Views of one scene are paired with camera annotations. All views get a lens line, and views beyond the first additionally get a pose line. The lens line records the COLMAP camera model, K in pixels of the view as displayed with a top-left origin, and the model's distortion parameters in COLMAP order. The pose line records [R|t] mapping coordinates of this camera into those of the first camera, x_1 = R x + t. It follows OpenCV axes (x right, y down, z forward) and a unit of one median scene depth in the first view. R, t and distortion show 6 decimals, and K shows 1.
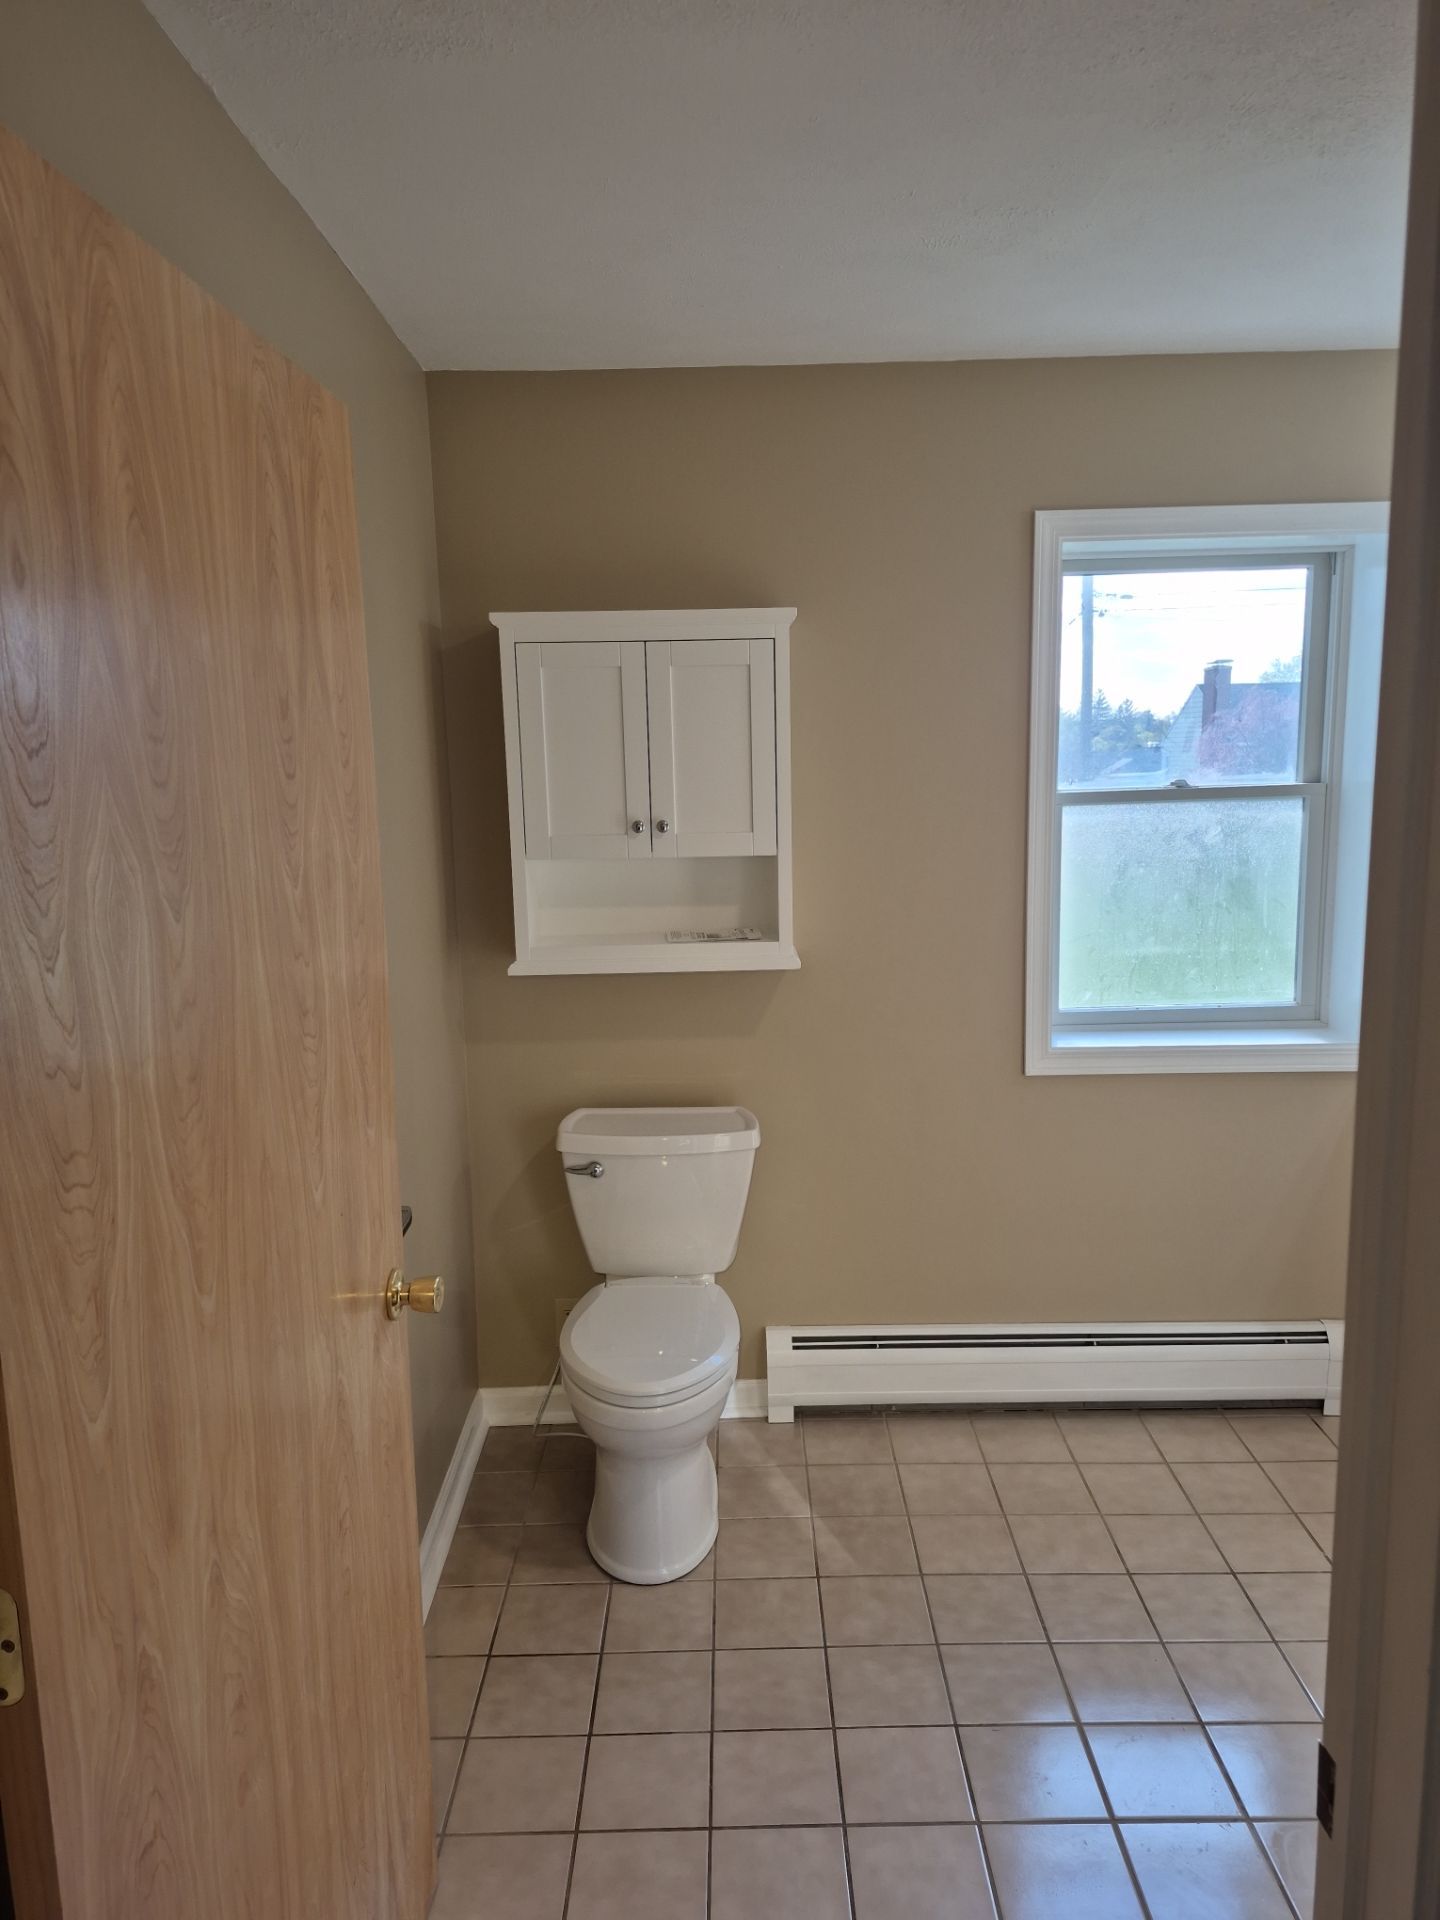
lens RADIAL K [[1338.1, 0, 731.2], [0, 1338.1, 965.6], [0, 0, 1]] dist [0.070976, -0.077086]
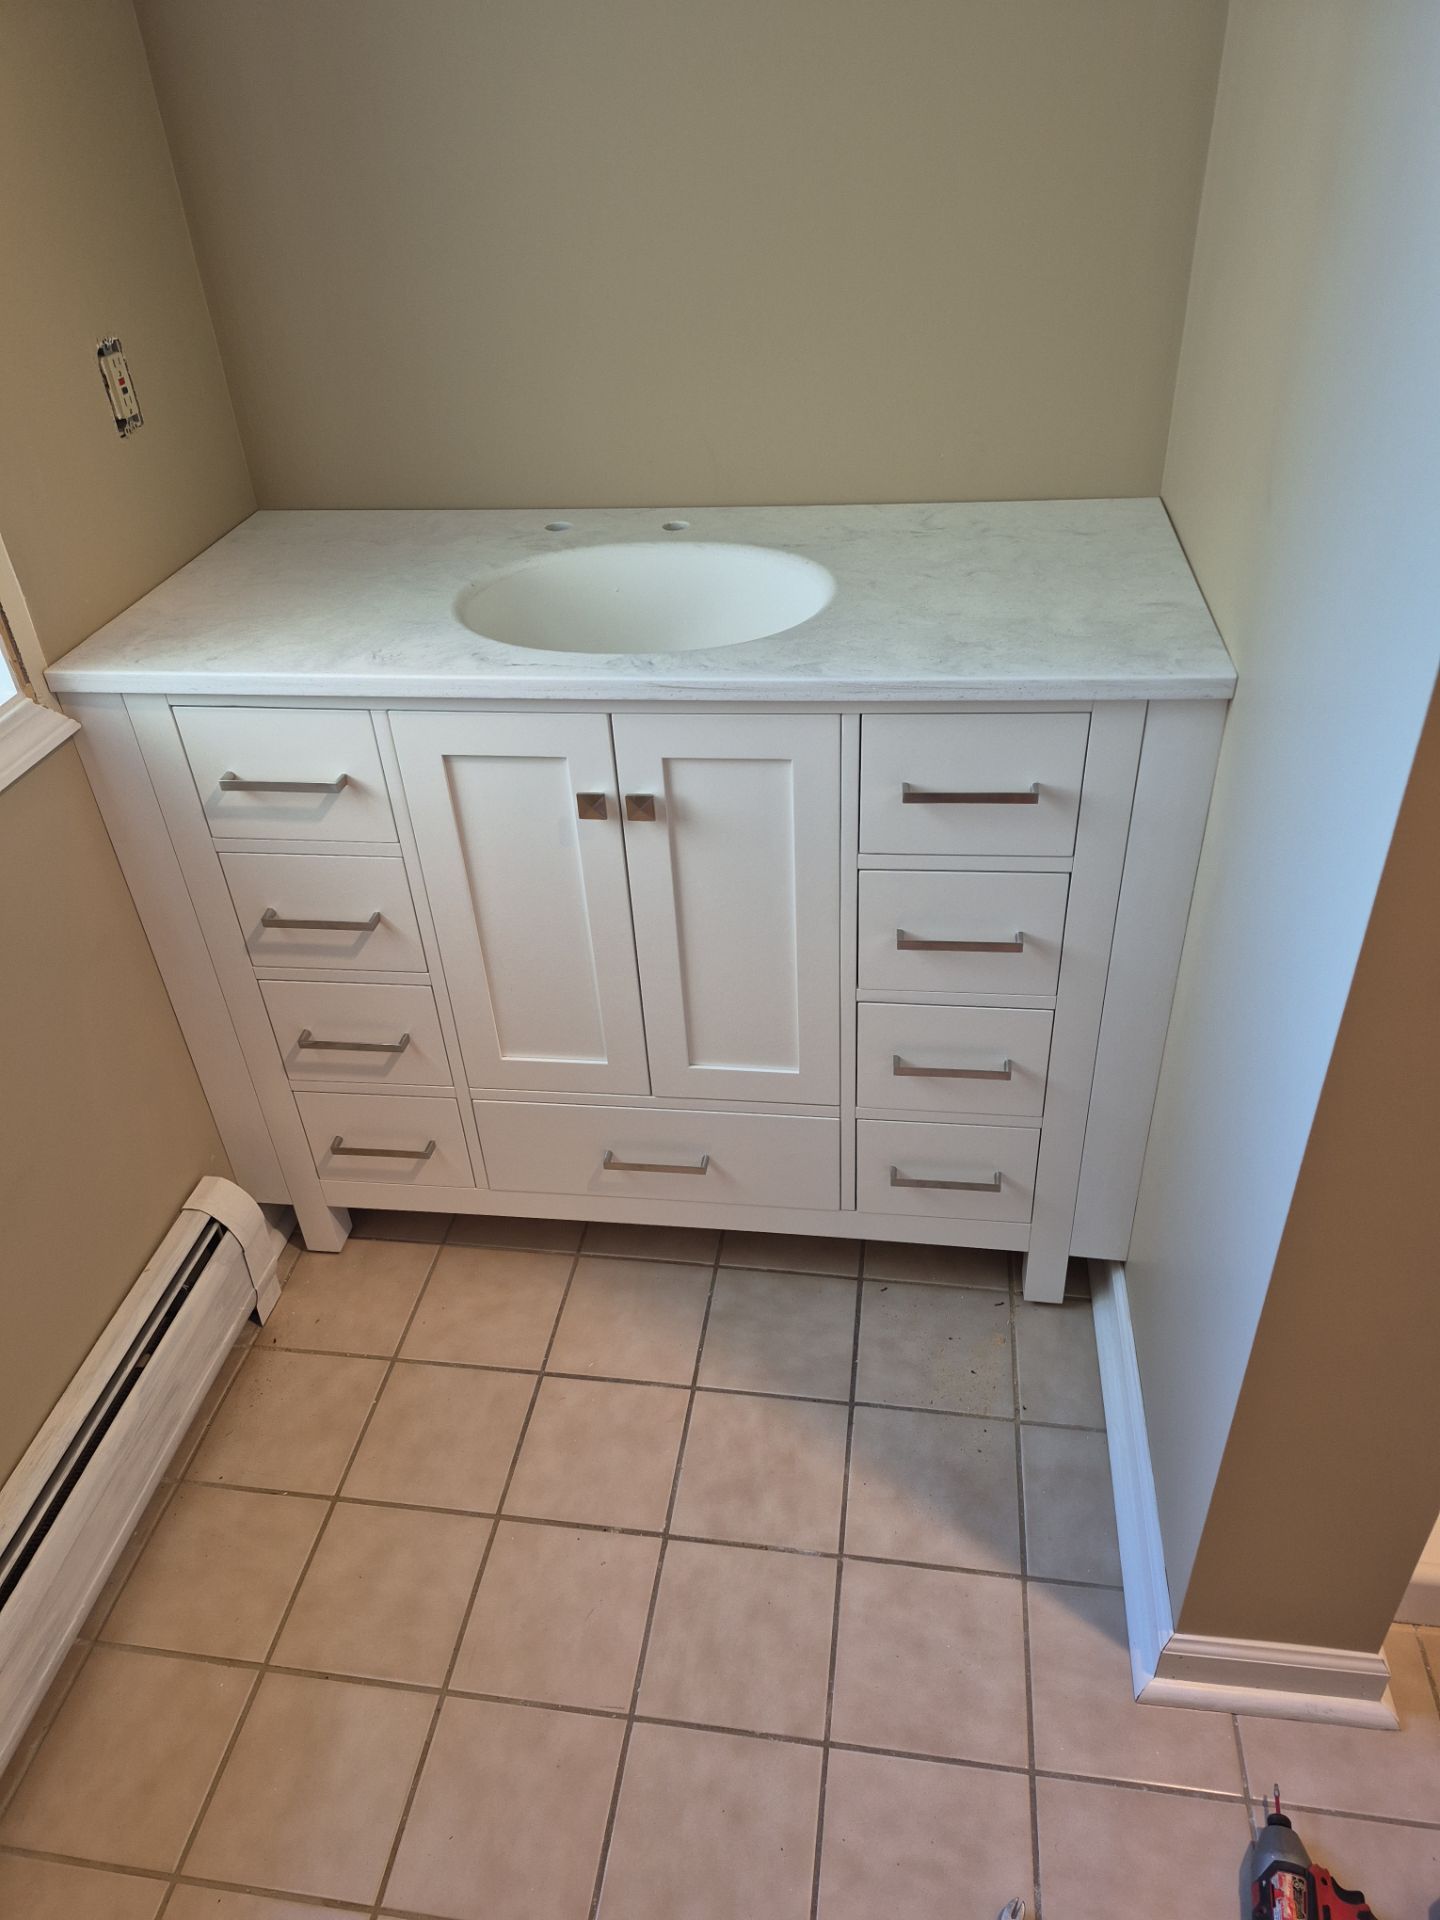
lens RADIAL K [[1338.1, 0, 713.5], [0, 1338.1, 961.1], [0, 0, 1]] dist [0.070976, -0.077086]
pose [[0.152342, -0.561918, 0.813043, 0.088967], [0.205942, 0.822636, 0.529960, -0.056741], [-0.966633, 0.086705, 0.241045, 0.661875]]
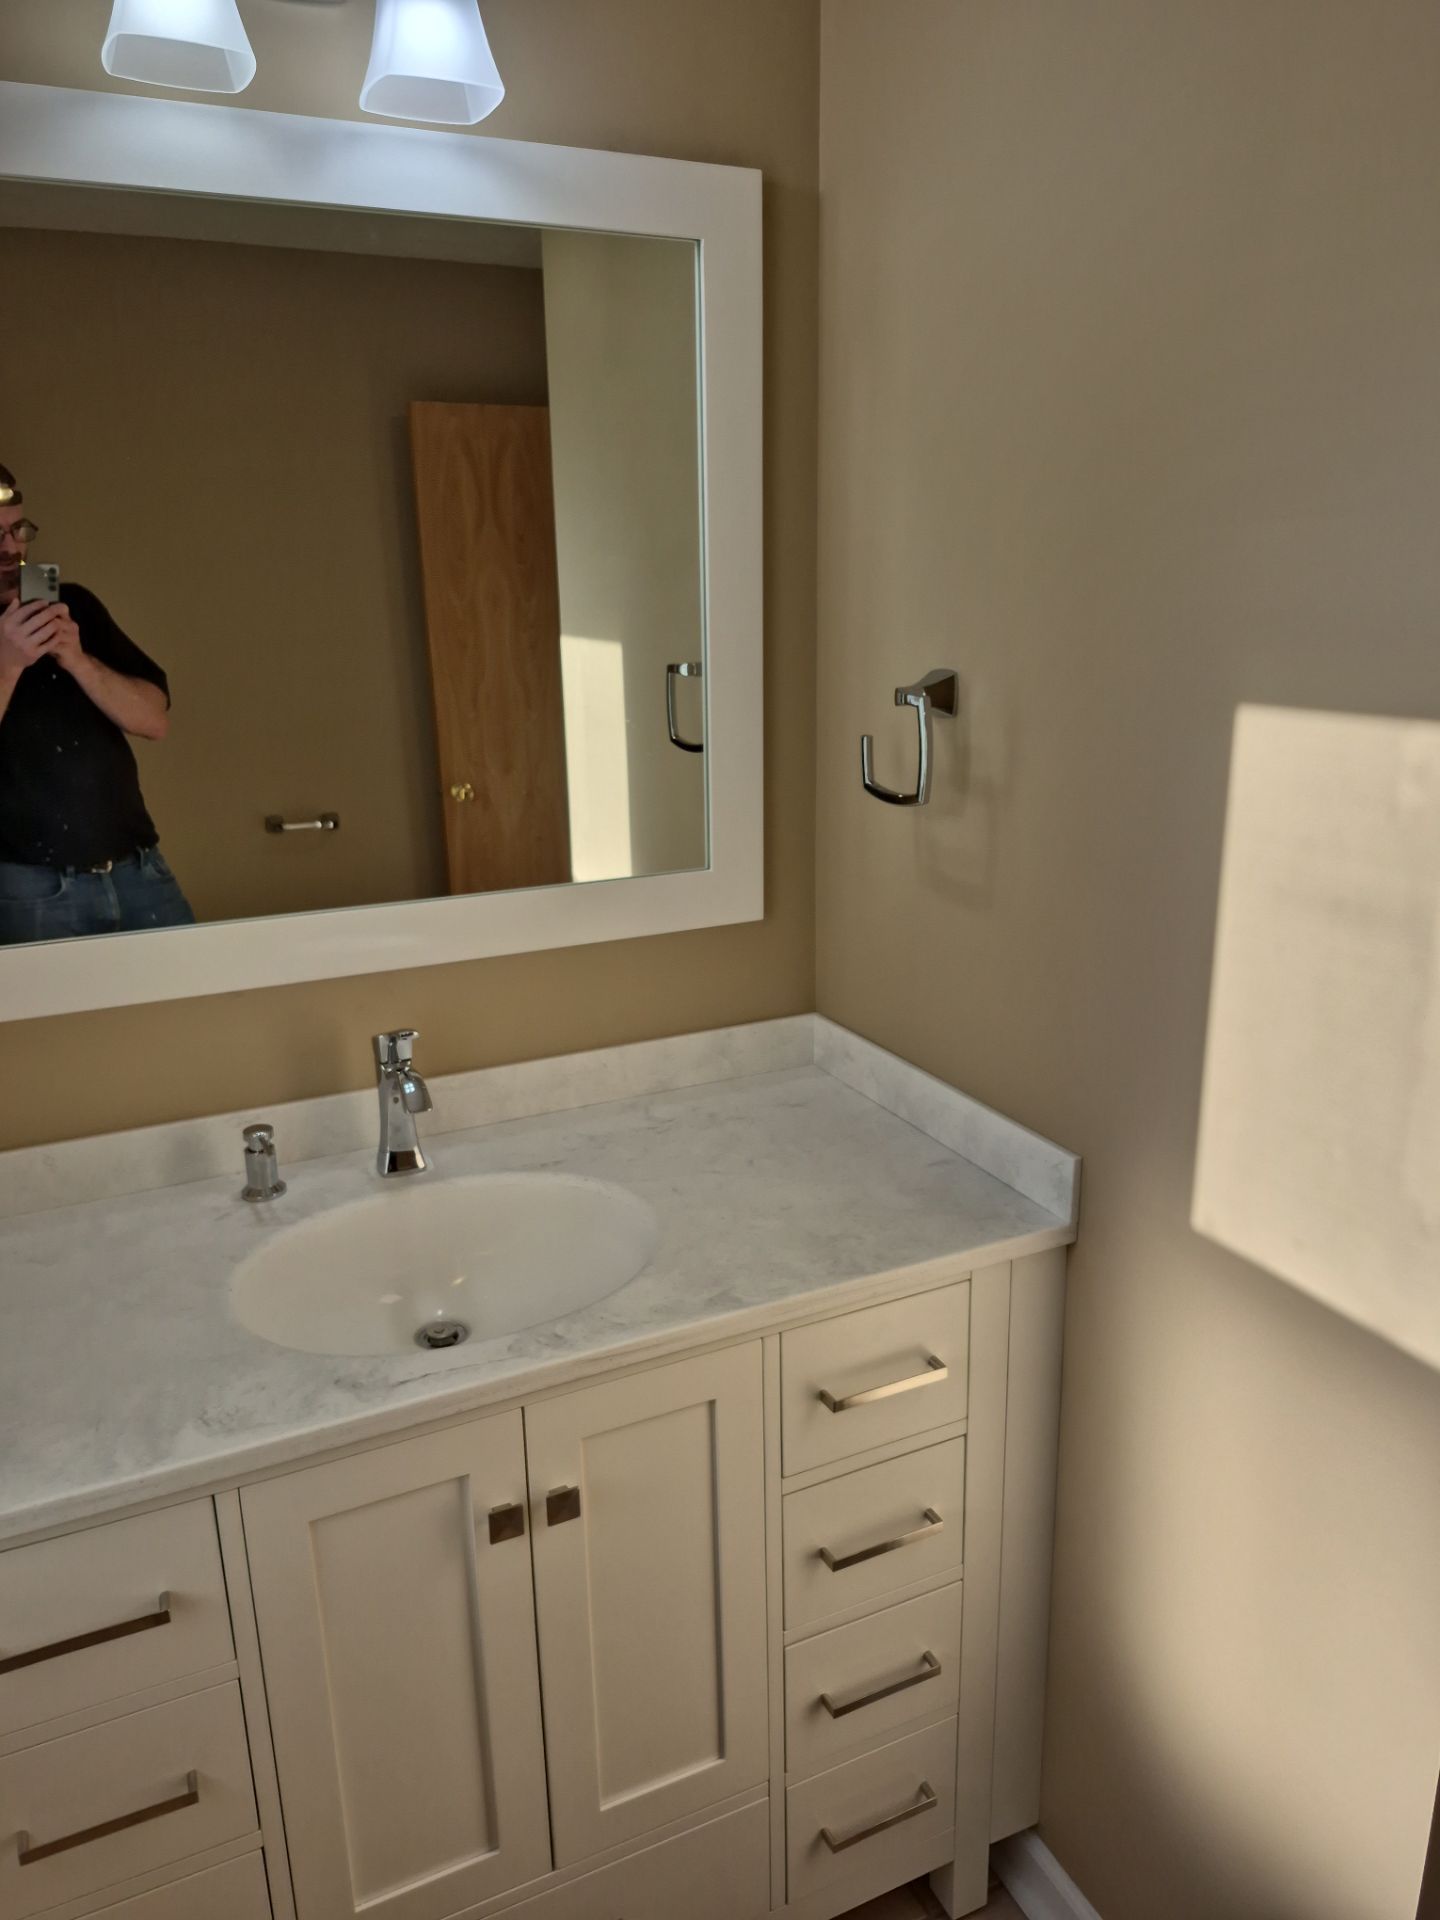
lens RADIAL K [[1338.1, 0, 697.6], [0, 1338.1, 968.2], [0, 0, 1]] dist [0.070976, -0.077086]
pose [[-0.395878, -0.222496, 0.890941, 0.154246], [0.184020, 0.931303, 0.314343, -0.119984], [-0.899676, 0.288393, -0.327739, 0.831182]]
